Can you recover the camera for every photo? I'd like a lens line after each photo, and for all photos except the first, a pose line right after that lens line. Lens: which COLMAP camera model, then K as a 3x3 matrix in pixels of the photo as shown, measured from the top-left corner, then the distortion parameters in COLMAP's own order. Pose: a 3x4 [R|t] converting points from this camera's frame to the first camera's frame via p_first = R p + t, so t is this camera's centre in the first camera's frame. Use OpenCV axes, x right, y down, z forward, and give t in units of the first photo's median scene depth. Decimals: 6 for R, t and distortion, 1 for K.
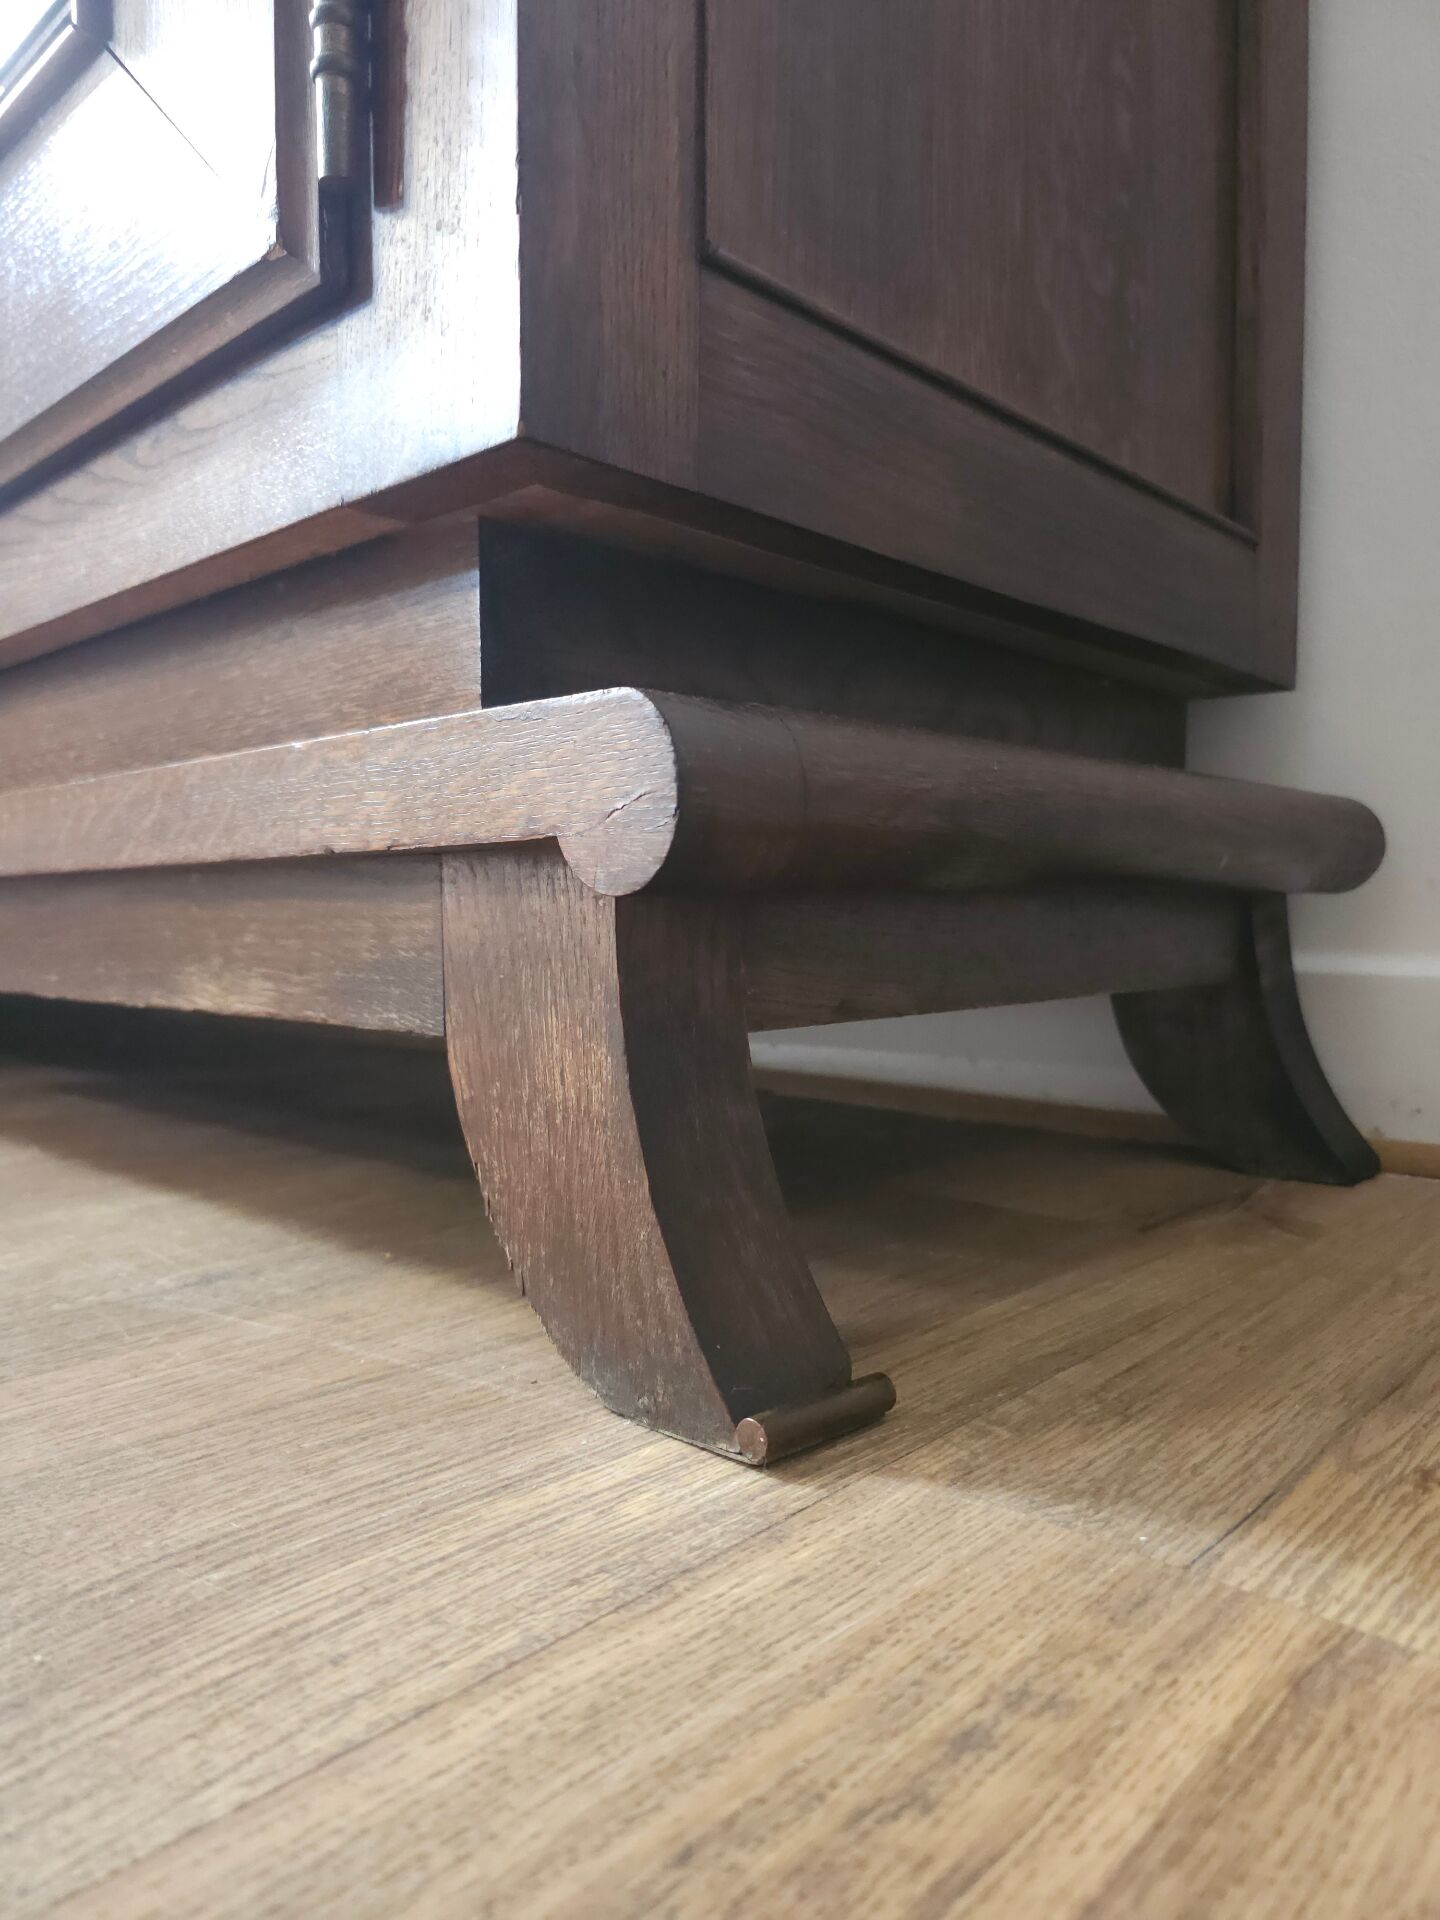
lens RADIAL K [[1316.2, 0, 730.6], [0, 1316.2, 974.4], [0, 0, 1]] dist [0.026995, -0.028841]
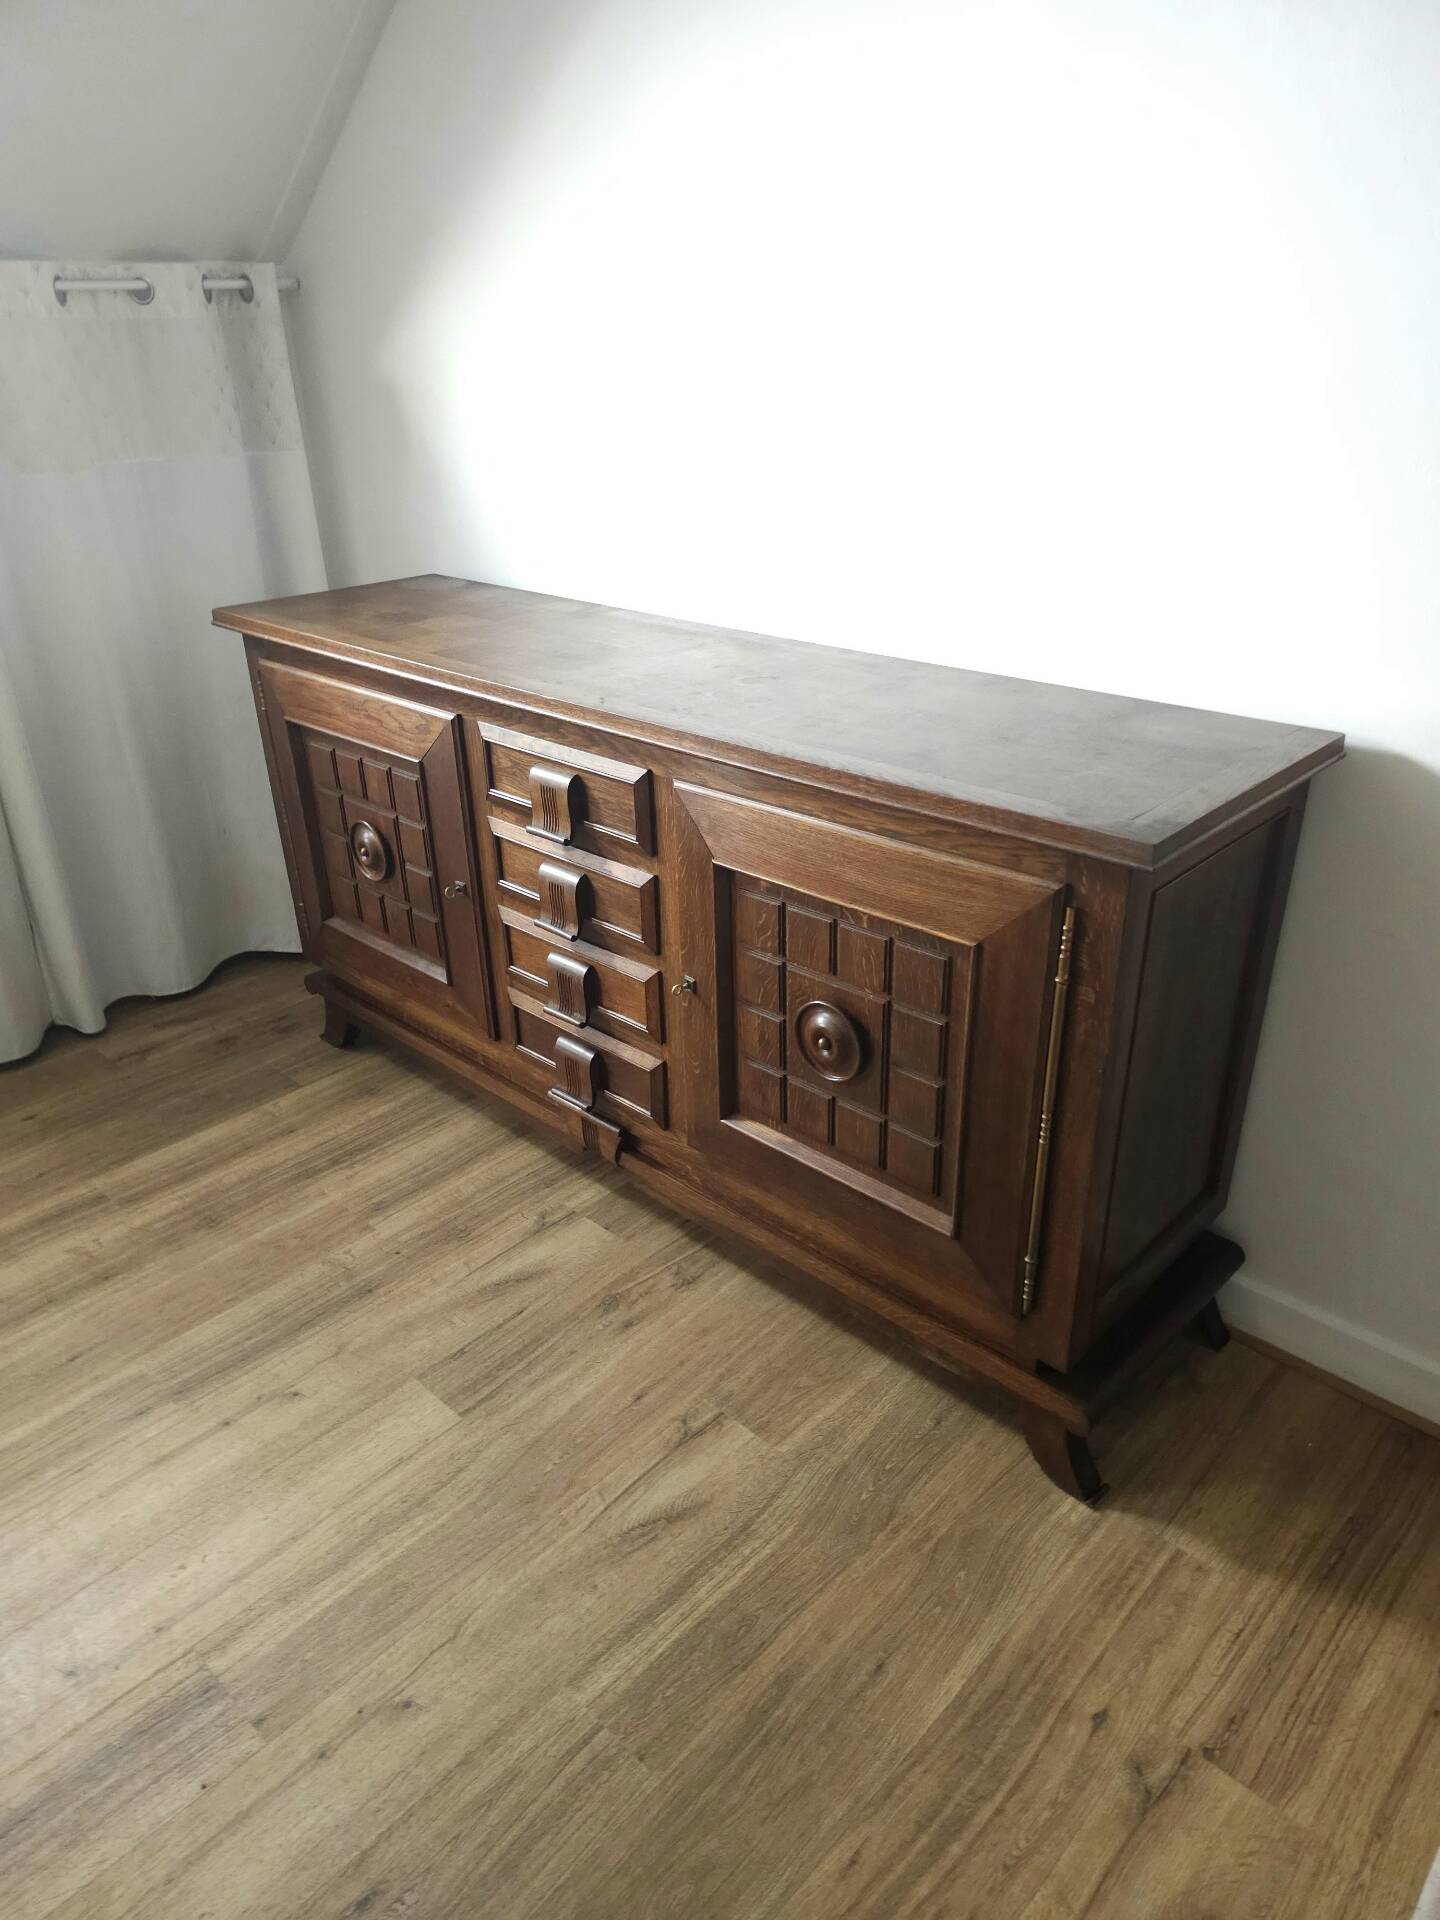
lens RADIAL K [[1297.3, 0, 727.7], [0, 1297.3, 965.8], [0, 0, 1]] dist [0.062599, -0.060267]
pose [[0.999866, -0.009463, -0.013391, -1.815873], [0.014004, 0.917664, 0.397110, -5.111996], [0.008531, -0.397244, 0.917673, -4.205094]]
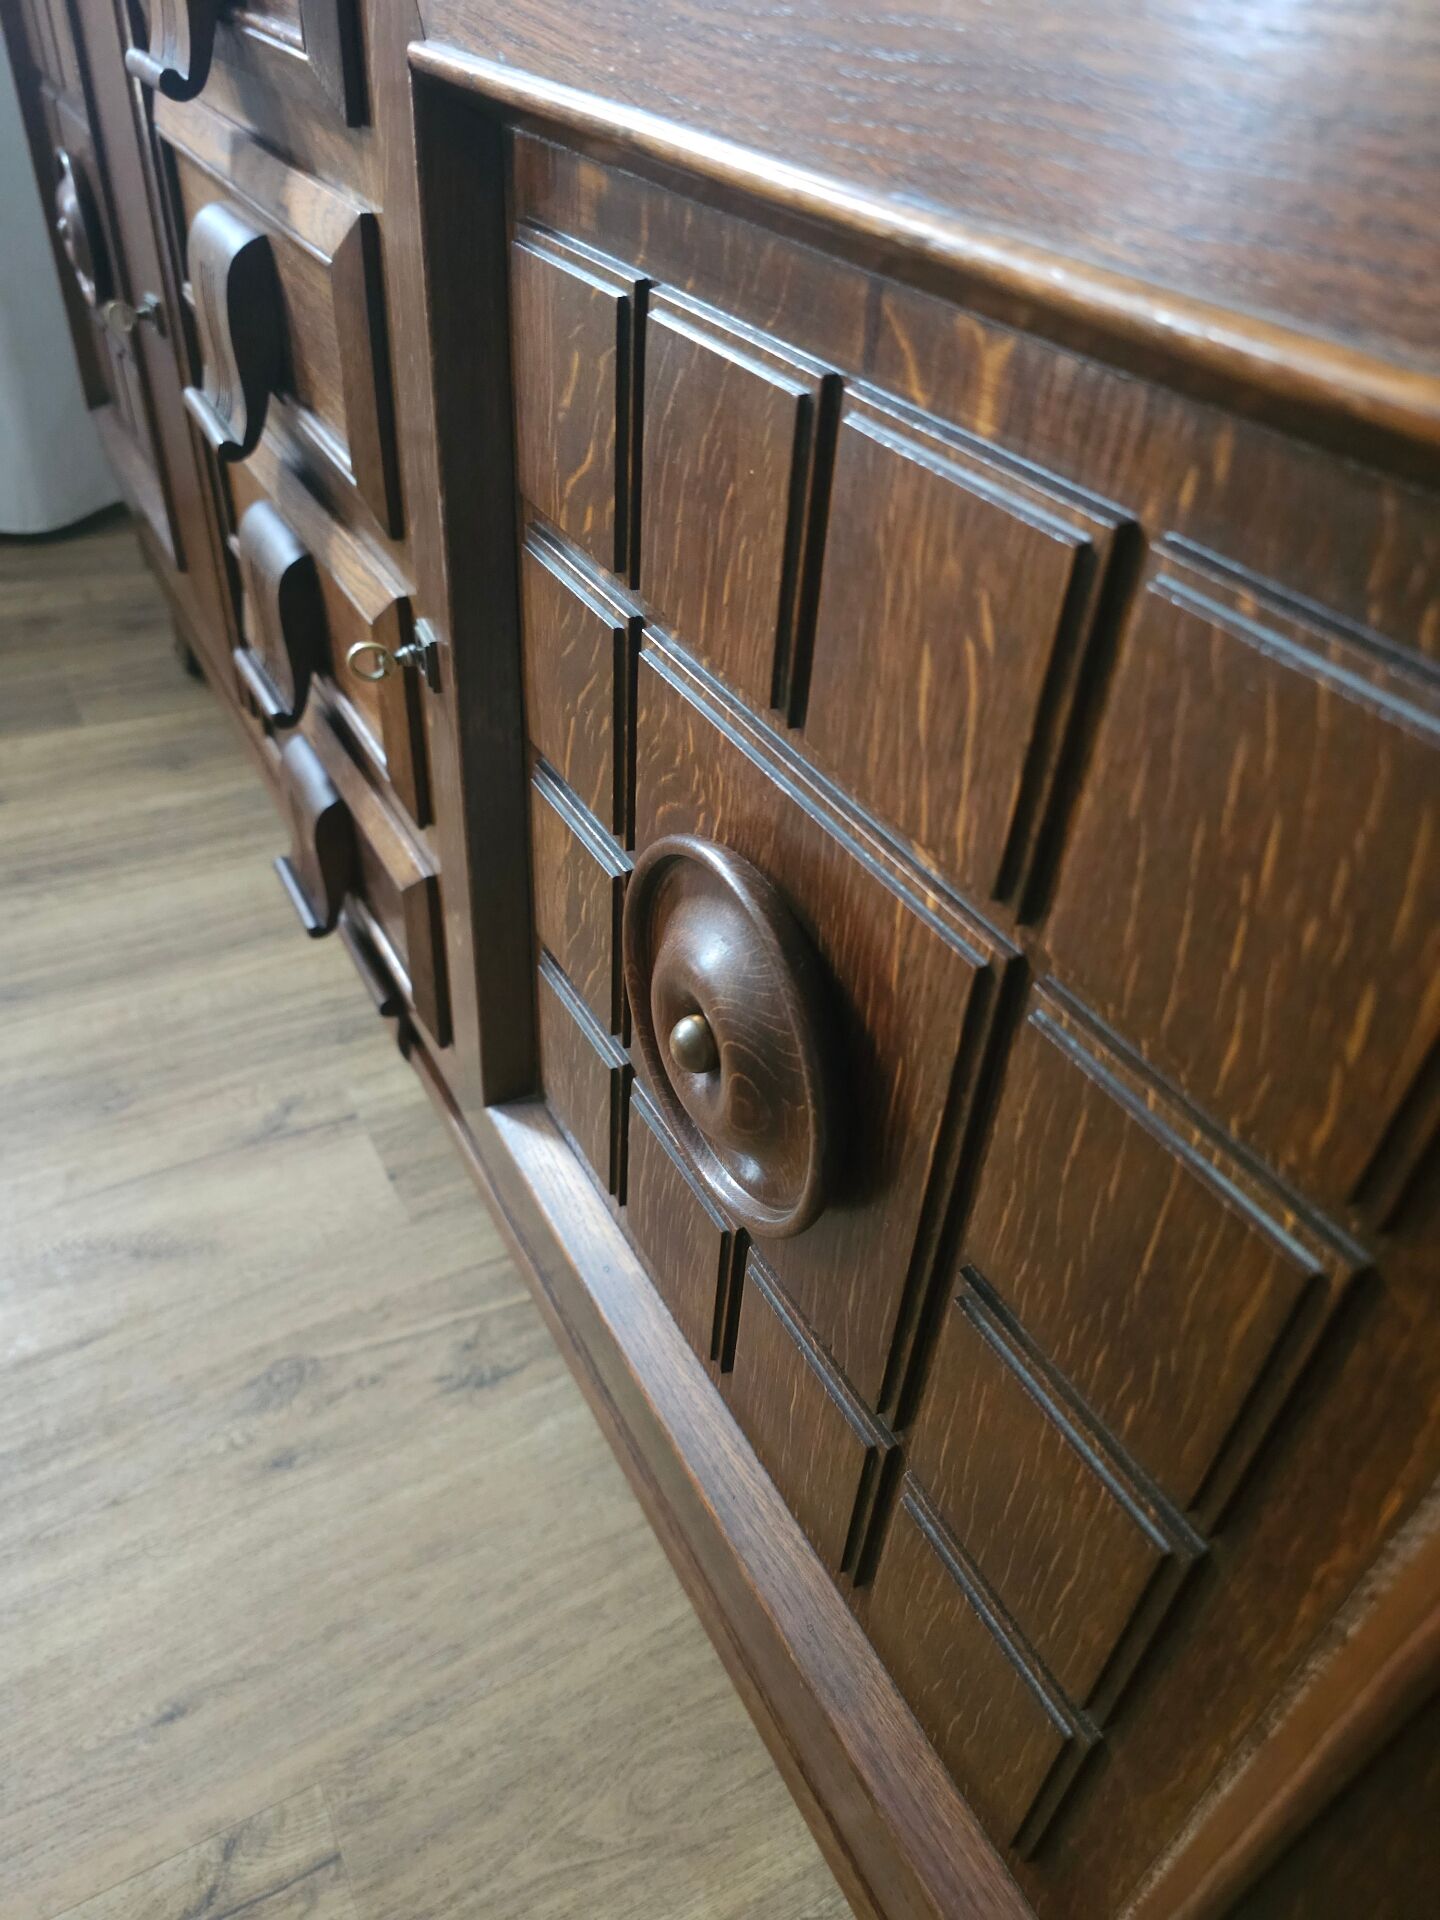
lens RADIAL K [[1316.2, 0, 730.6], [0, 1316.2, 974.4], [0, 0, 1]] dist [0.026995, -0.028841]
pose [[0.947839, 0.251332, -0.196046, -1.086332], [-0.088782, 0.798870, 0.594915, -2.895746], [0.306136, -0.546478, 0.779514, 0.935025]]
